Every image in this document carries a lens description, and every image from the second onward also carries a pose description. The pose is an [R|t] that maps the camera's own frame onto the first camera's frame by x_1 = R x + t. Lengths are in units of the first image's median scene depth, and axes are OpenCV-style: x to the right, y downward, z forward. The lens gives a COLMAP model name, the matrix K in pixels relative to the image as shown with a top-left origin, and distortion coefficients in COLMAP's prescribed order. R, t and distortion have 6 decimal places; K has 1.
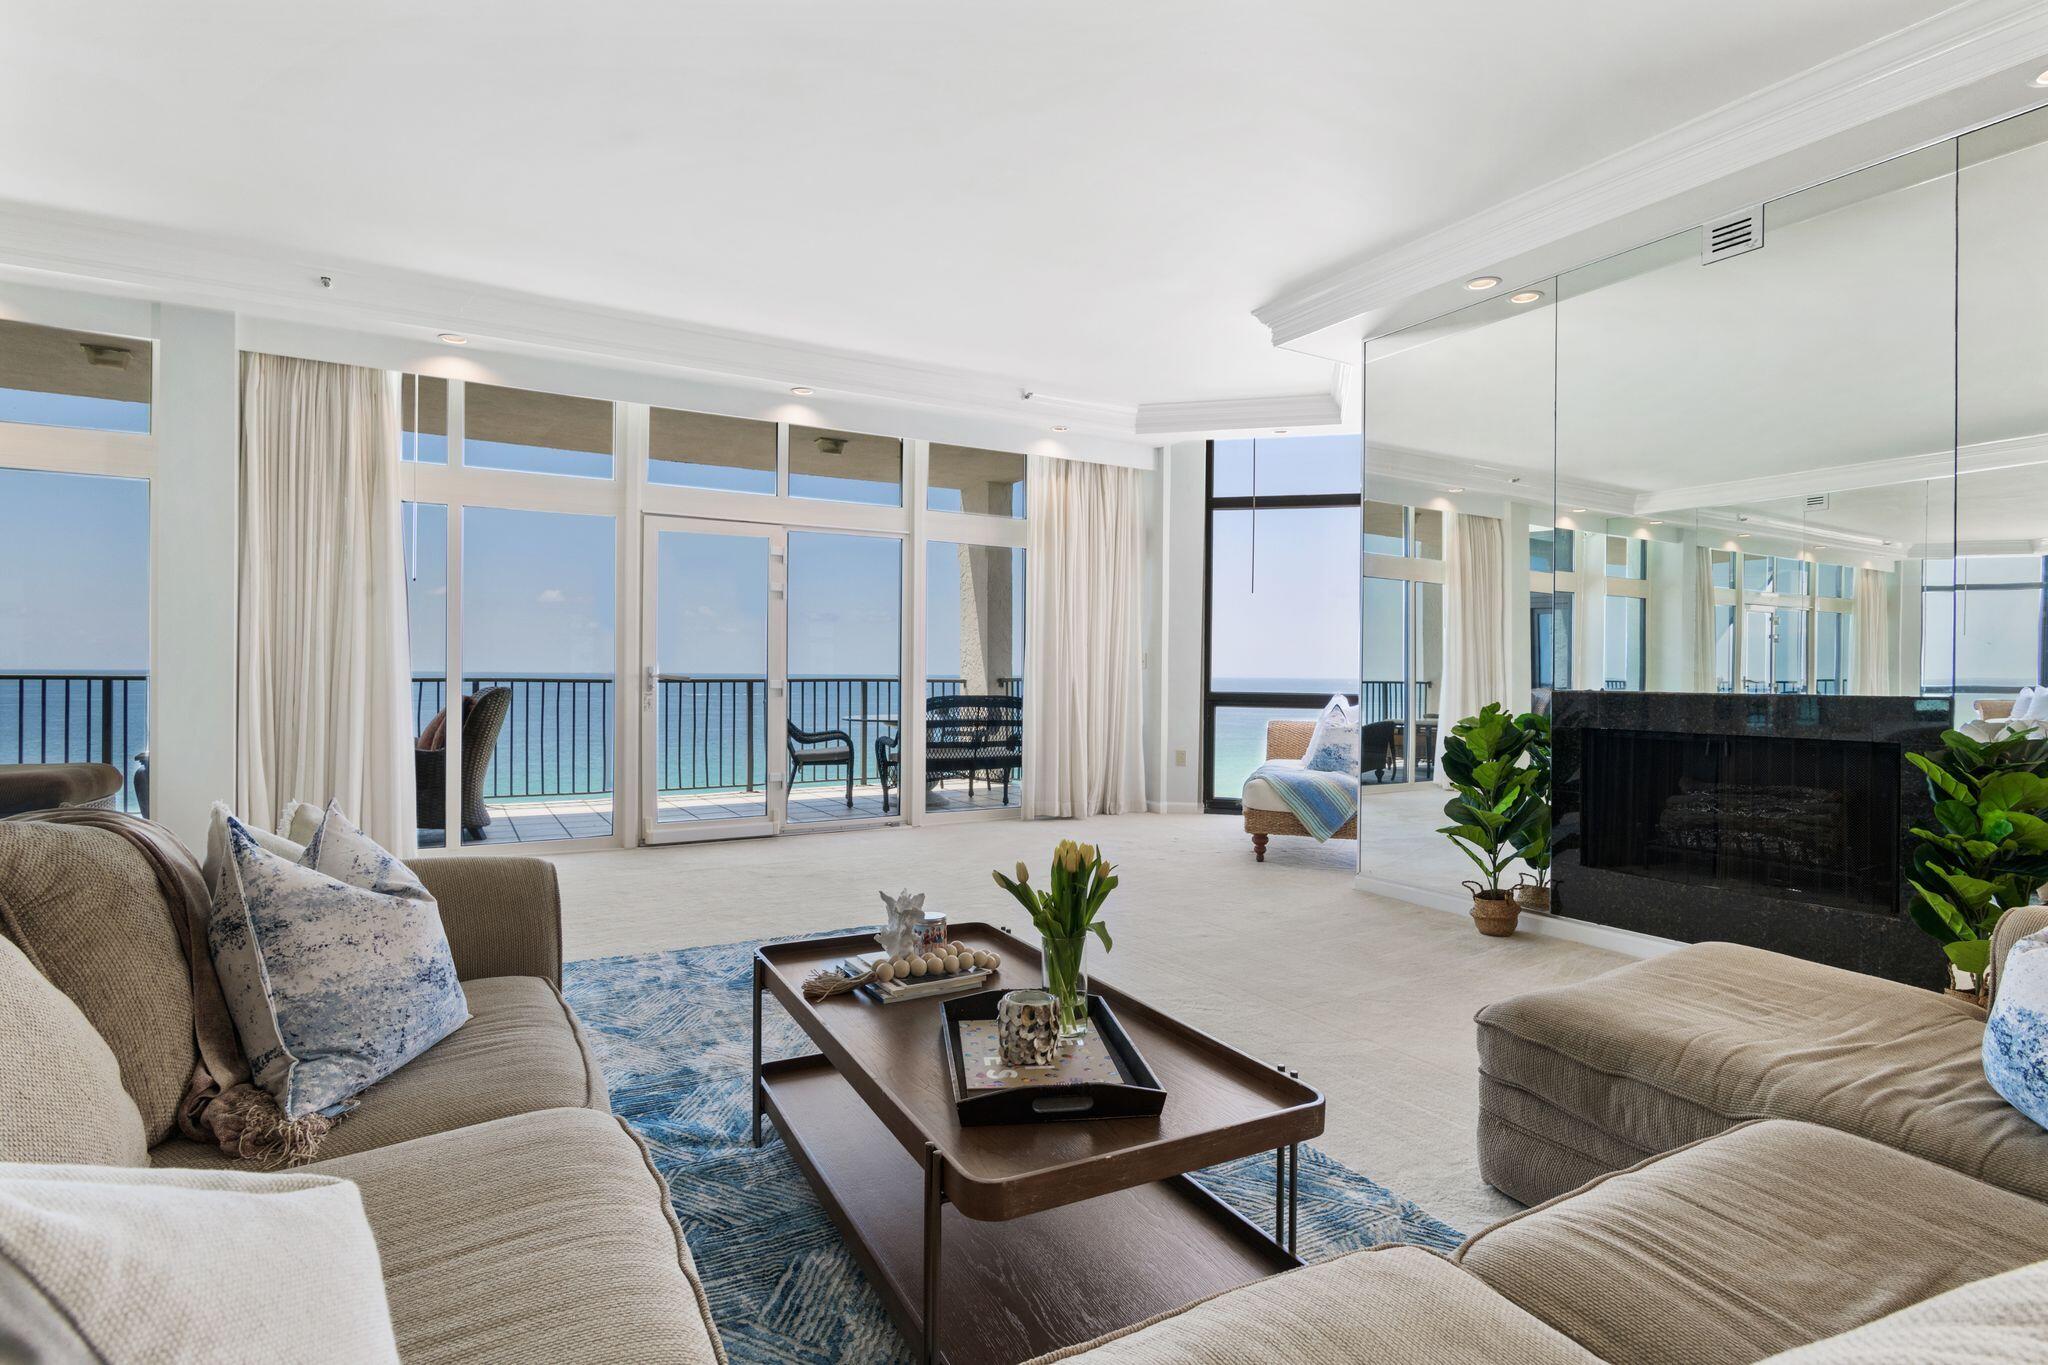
lens RADIAL K [[1013.8, 0, 1028.0], [0, 1013.8, 681.3], [0, 0, 1]] dist [-0.004769, -0.000923]
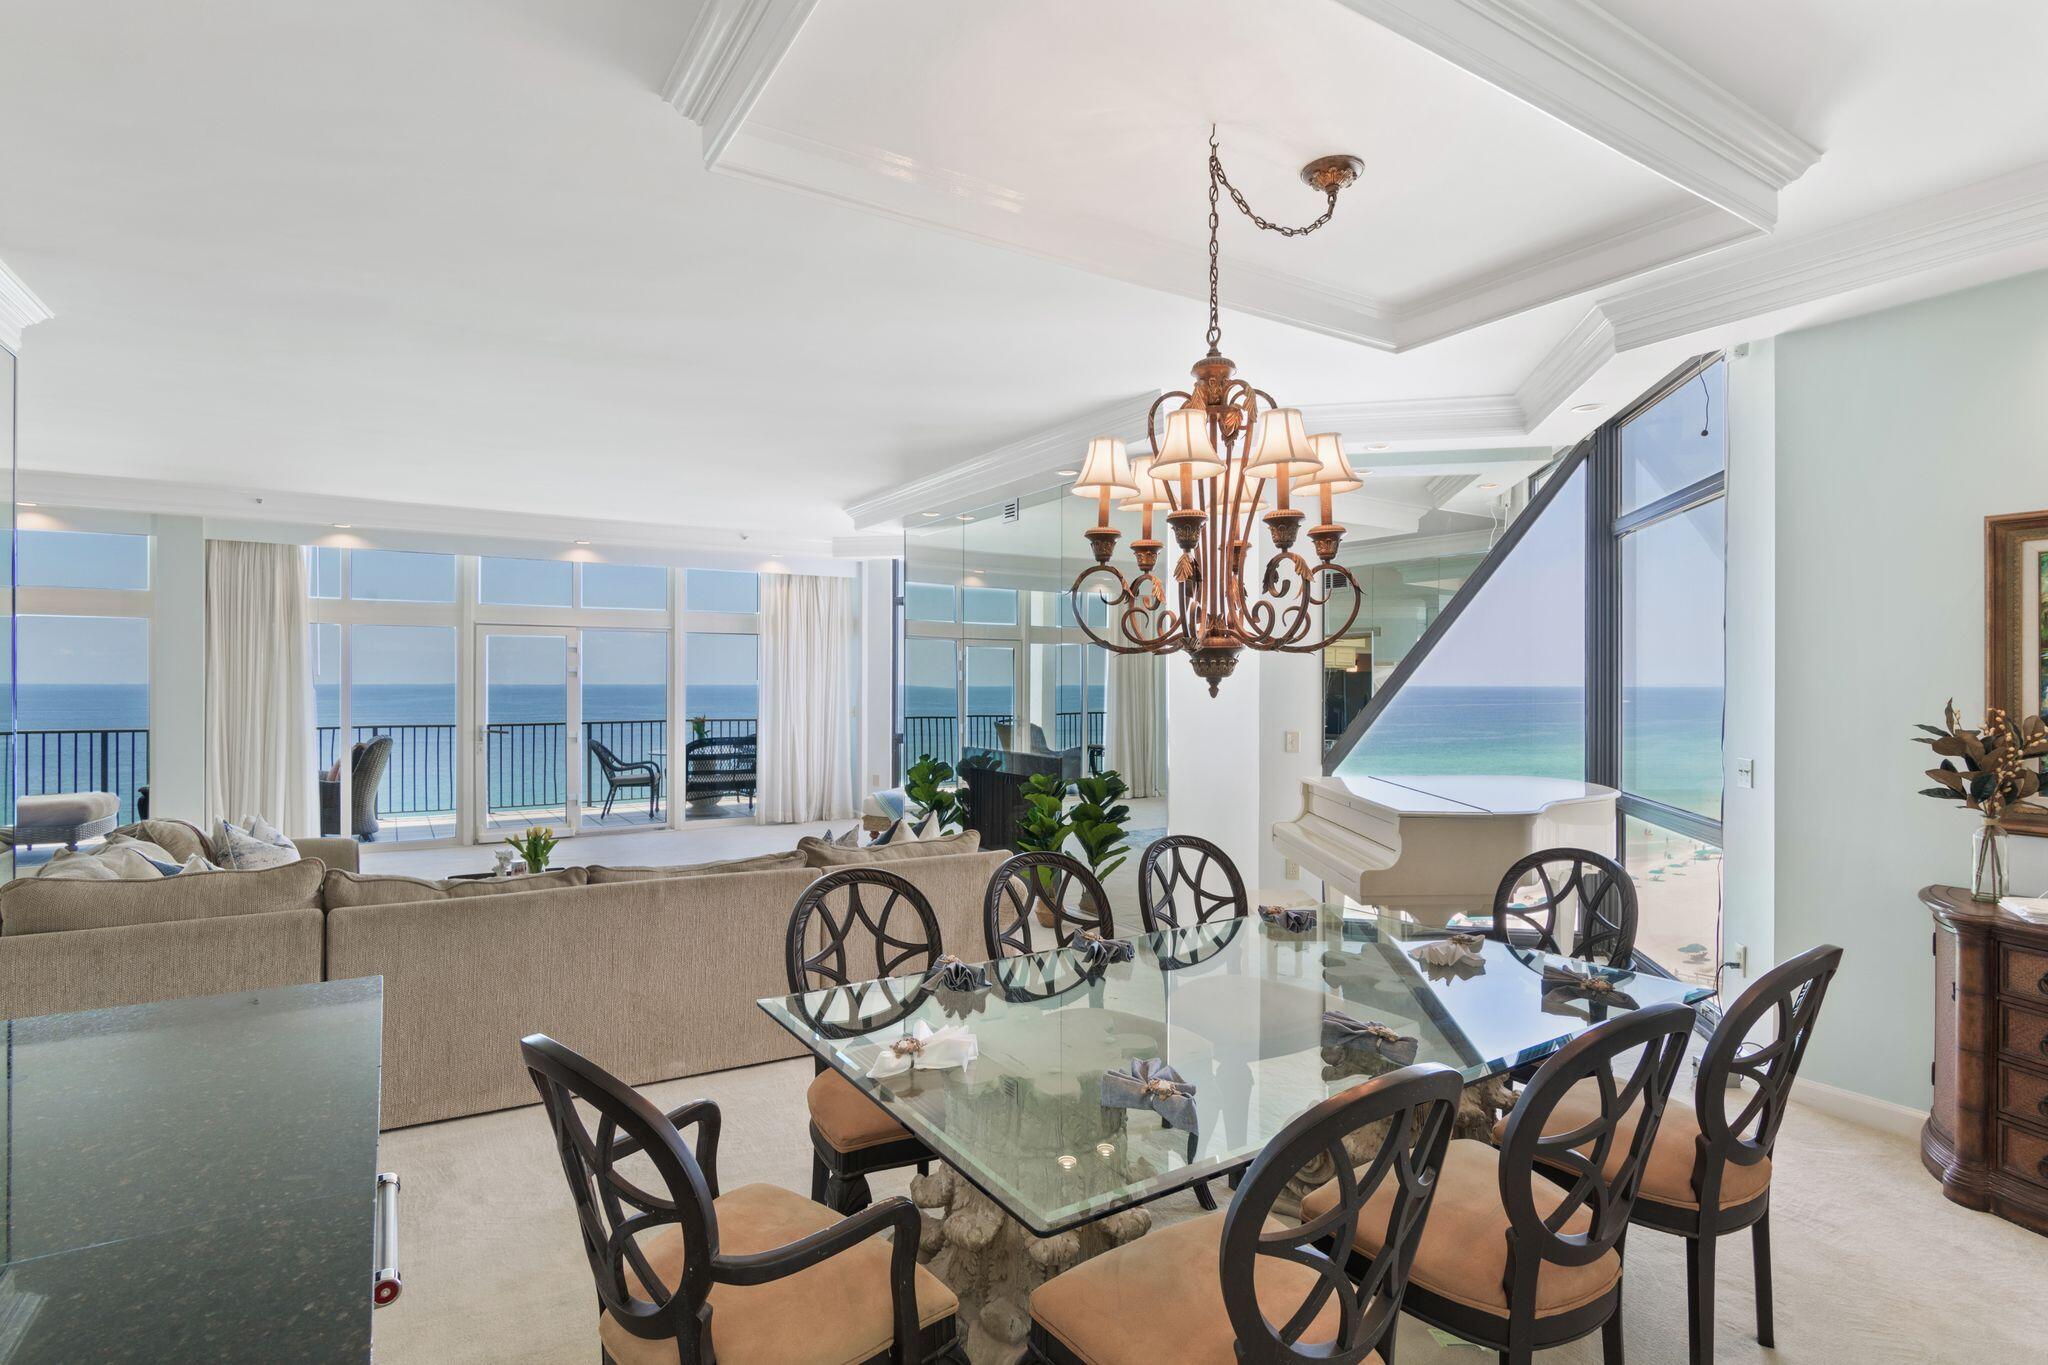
lens RADIAL K [[1013.8, 0, 1020.1], [0, 1013.8, 685.2], [0, 0, 1]] dist [-0.004769, -0.000923]
pose [[0.999427, -0.006848, 0.033135, 0.323553], [0.007042, 0.999959, -0.005750, -0.050890], [-0.033094, 0.005981, 0.999434, -0.455362]]
